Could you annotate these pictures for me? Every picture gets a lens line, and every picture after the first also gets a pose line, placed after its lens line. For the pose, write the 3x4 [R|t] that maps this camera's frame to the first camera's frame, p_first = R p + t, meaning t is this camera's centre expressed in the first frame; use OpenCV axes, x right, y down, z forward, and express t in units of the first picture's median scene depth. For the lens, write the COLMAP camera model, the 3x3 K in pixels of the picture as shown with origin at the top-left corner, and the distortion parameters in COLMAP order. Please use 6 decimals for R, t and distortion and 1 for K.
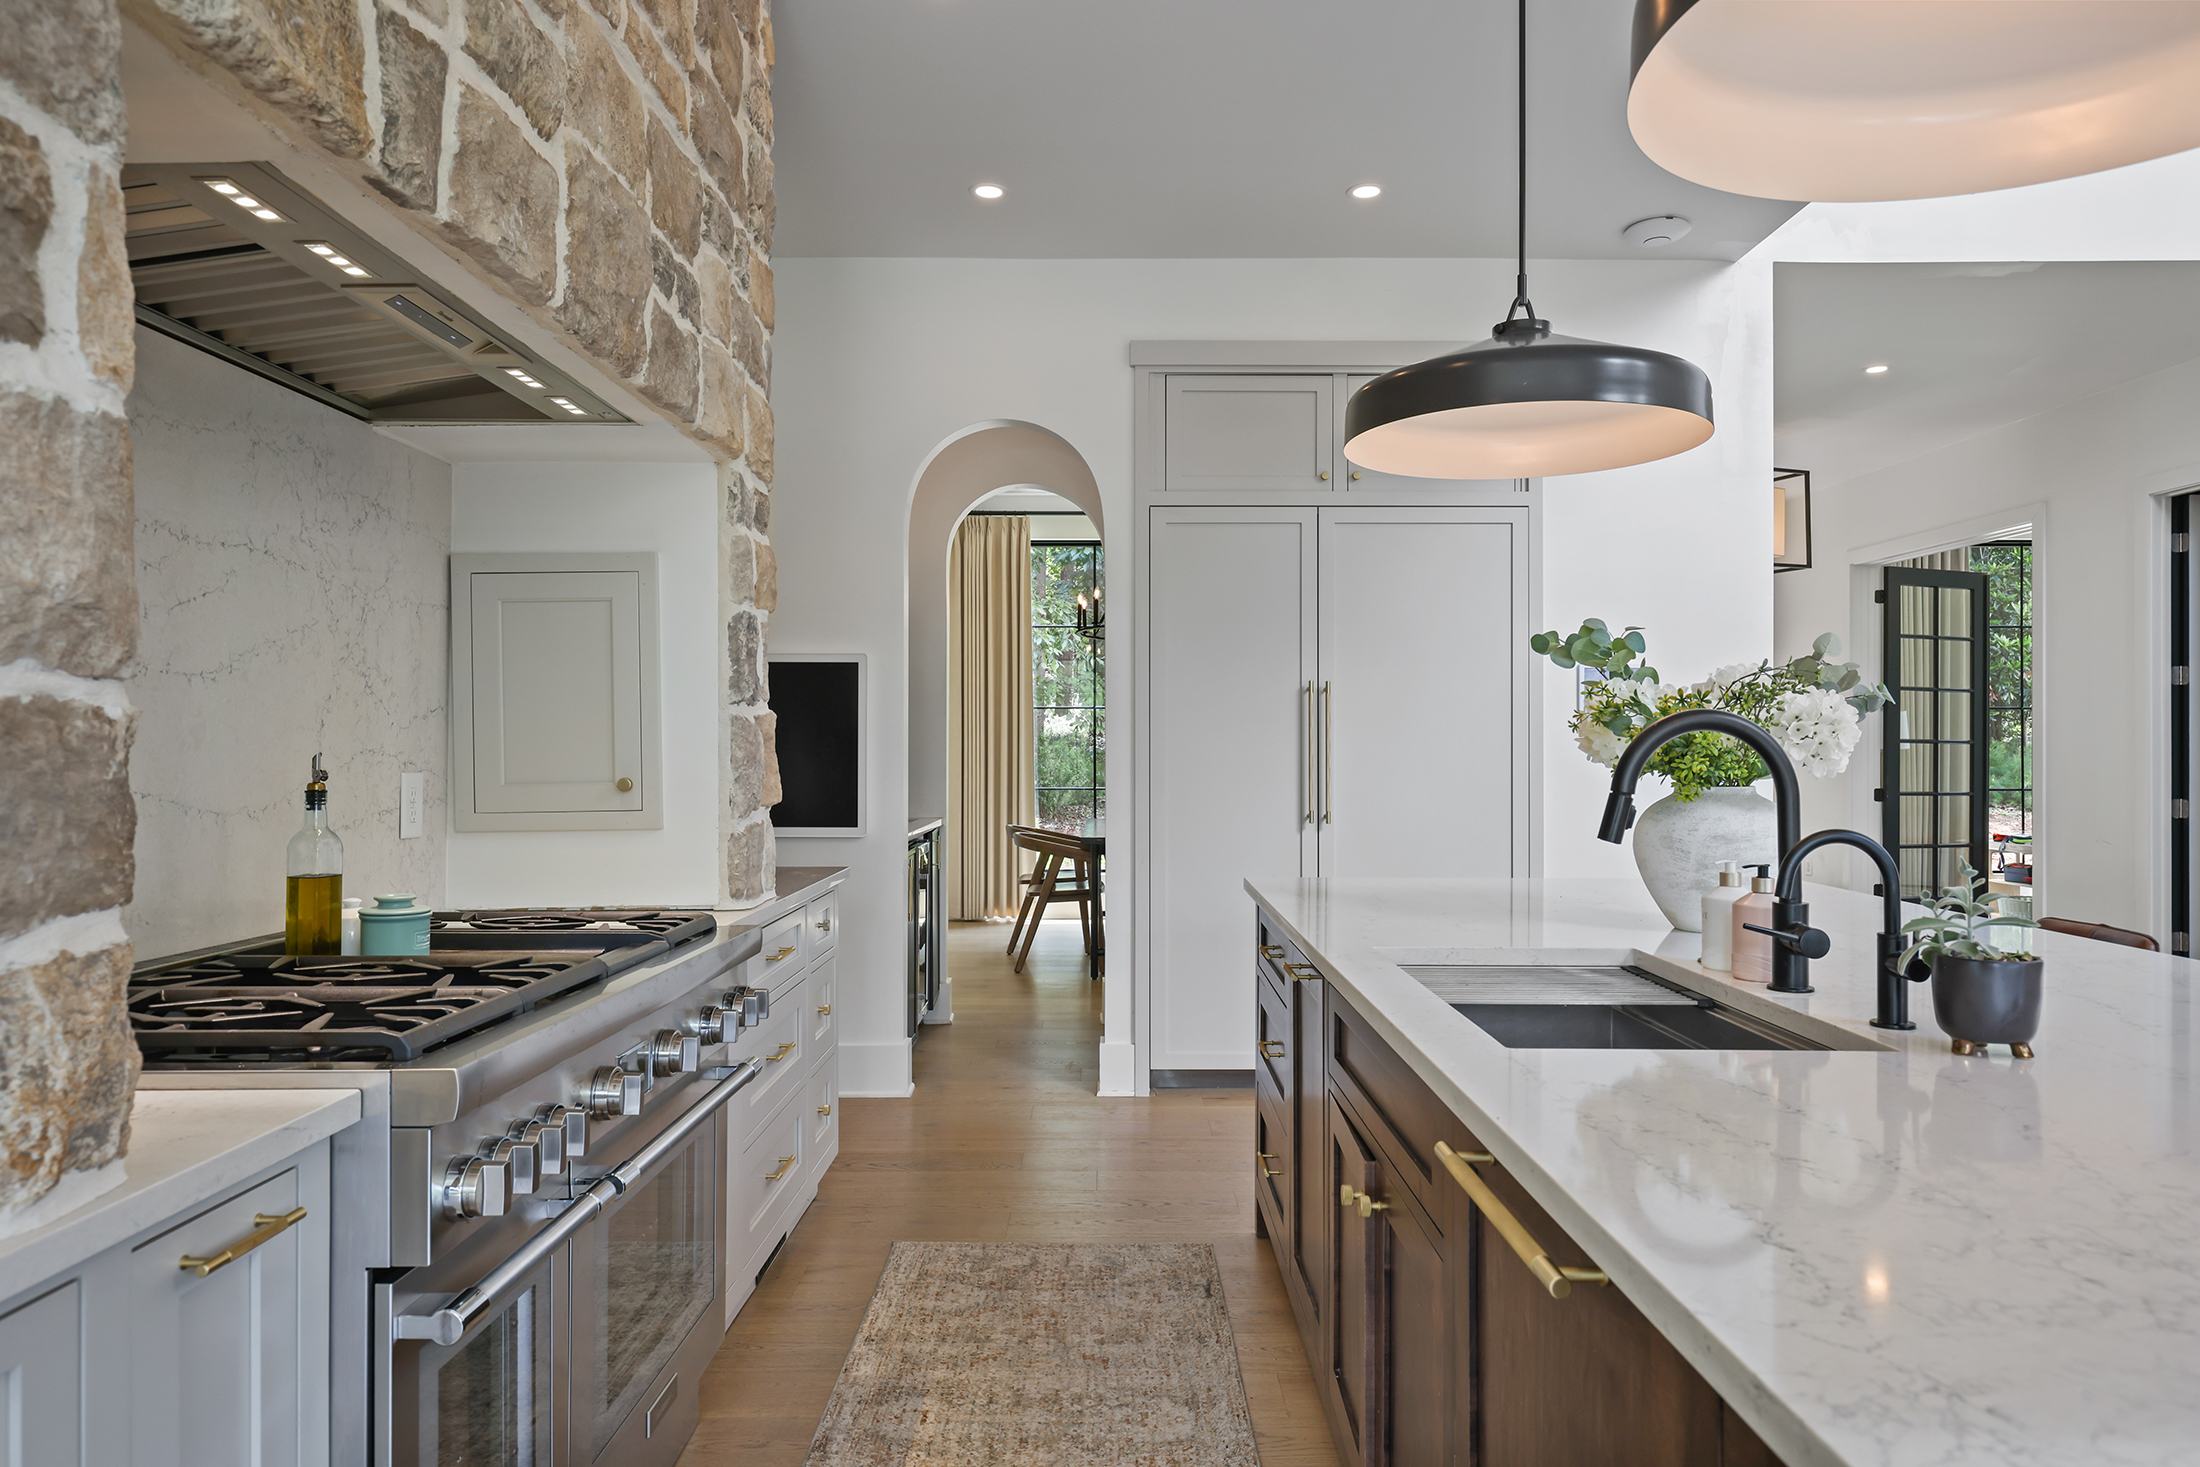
lens RADIAL K [[1379.3, 0, 1107.6], [0, 1379.3, 768.0], [0, 0, 1]] dist [0.001906, 0.000352]
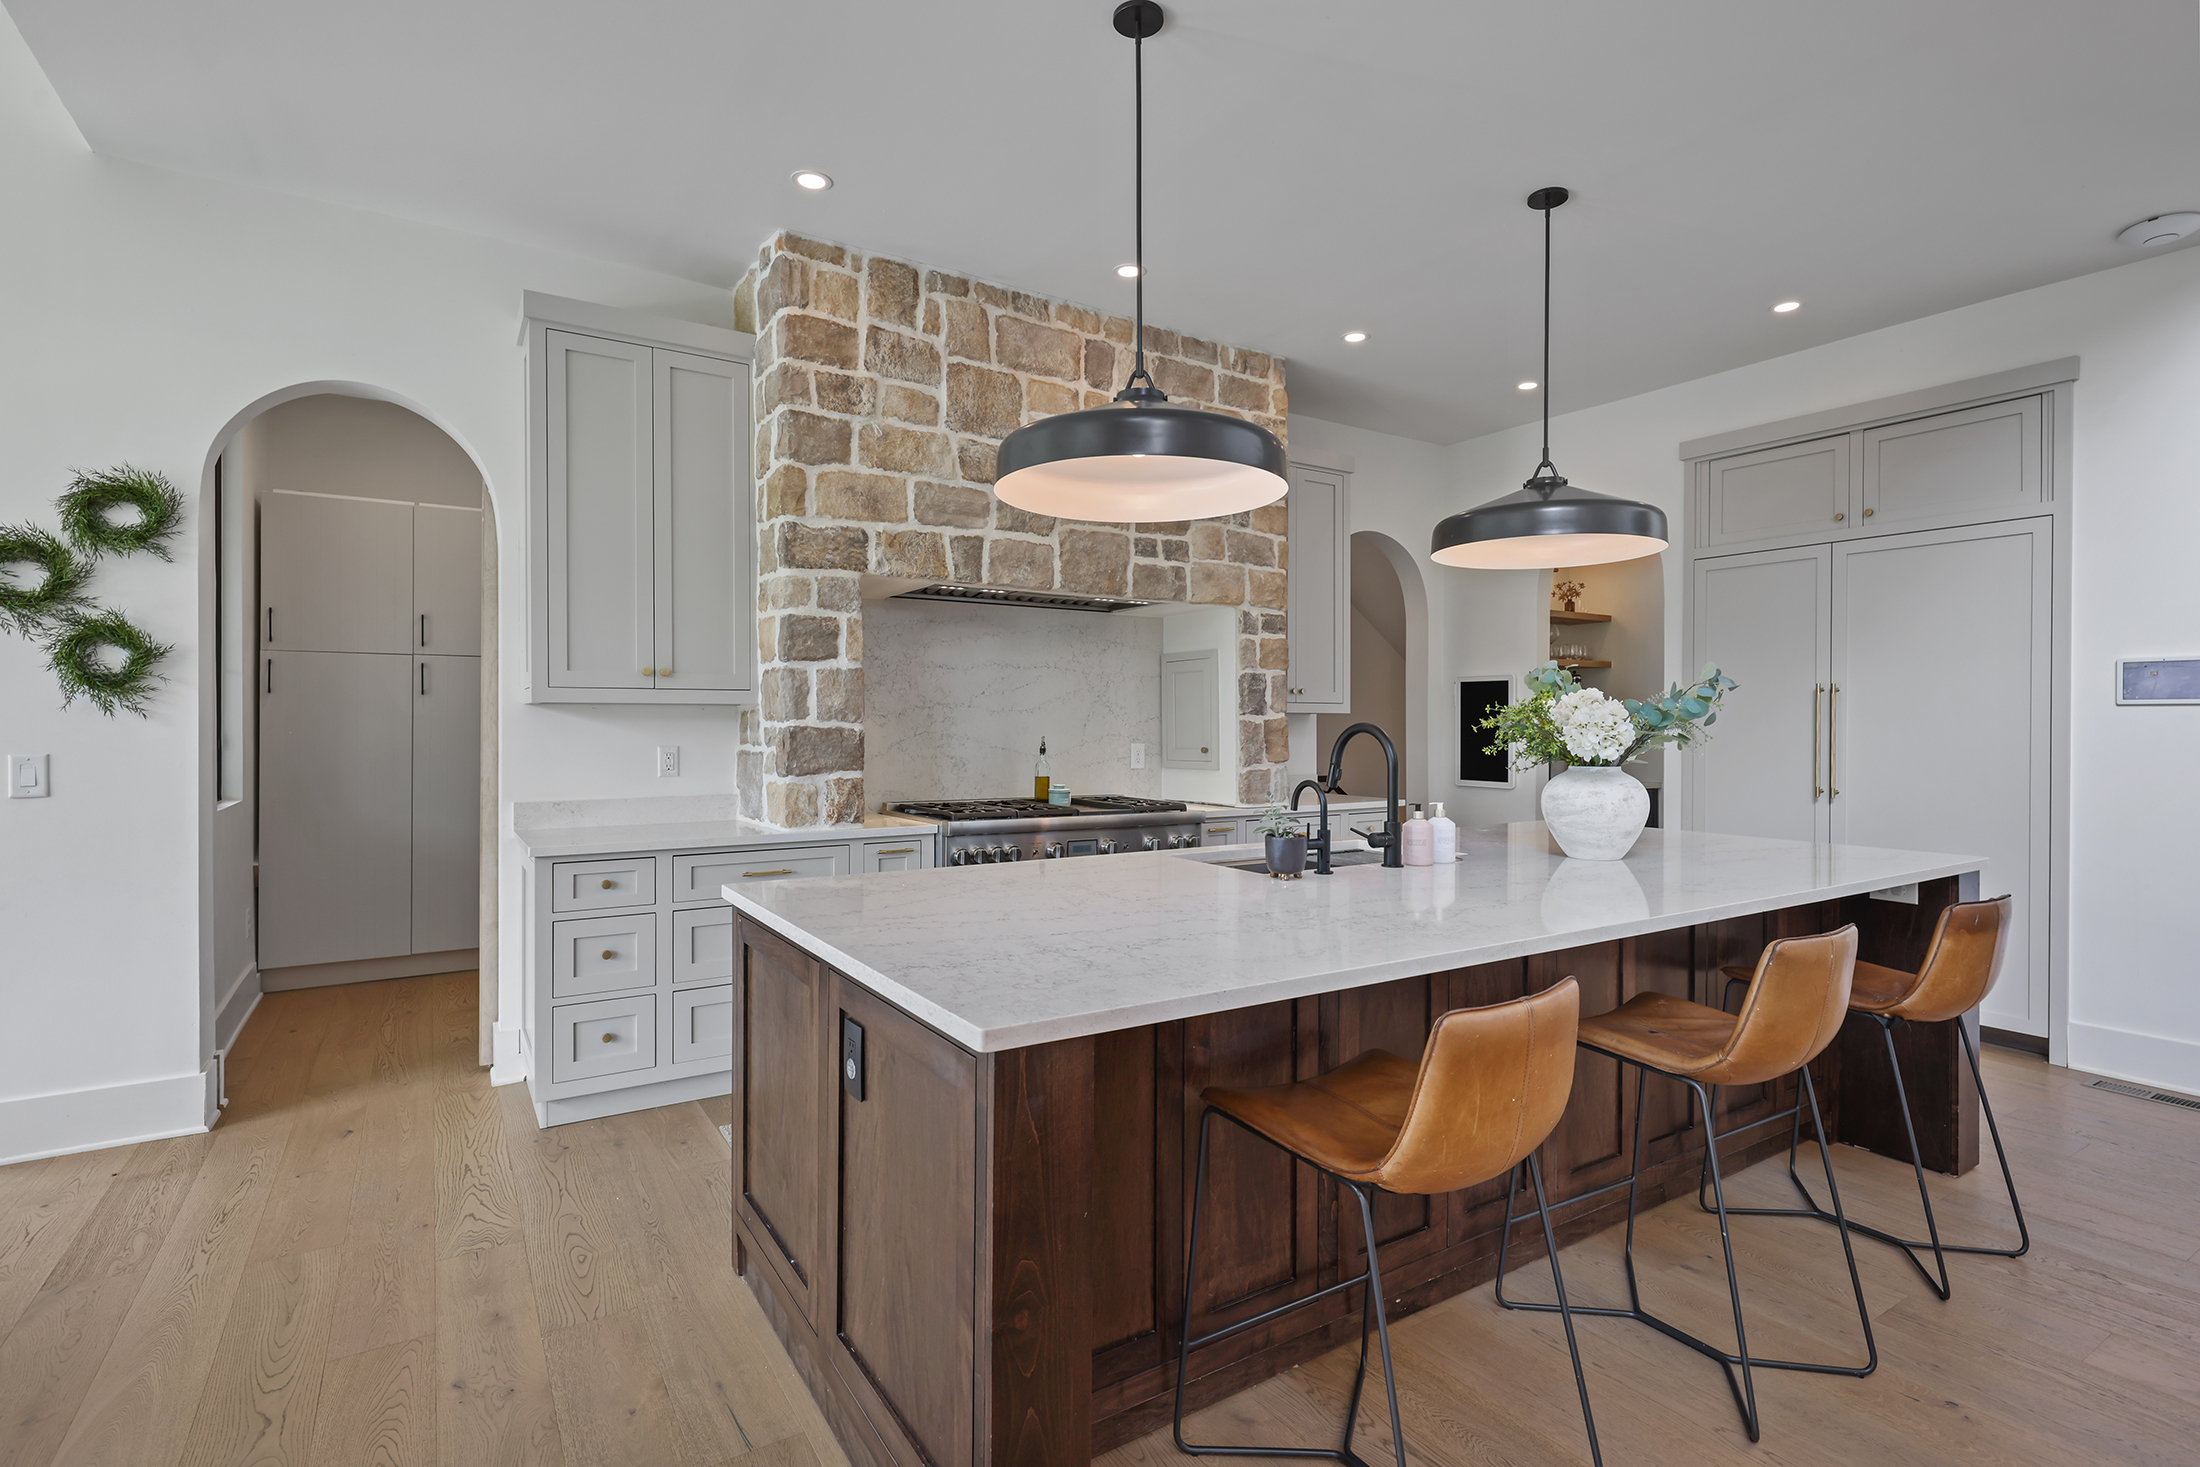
lens RADIAL K [[1071.2, 0, 1131.7], [0, 1071.2, 731.6], [0, 0, 1]] dist [-0.003894, -0.000668]
pose [[0.551154, 0.007801, -0.834367, 1.082373], [-0.014316, 0.999898, -0.000108, -0.017042], [0.834281, 0.012004, 0.551209, -0.093012]]
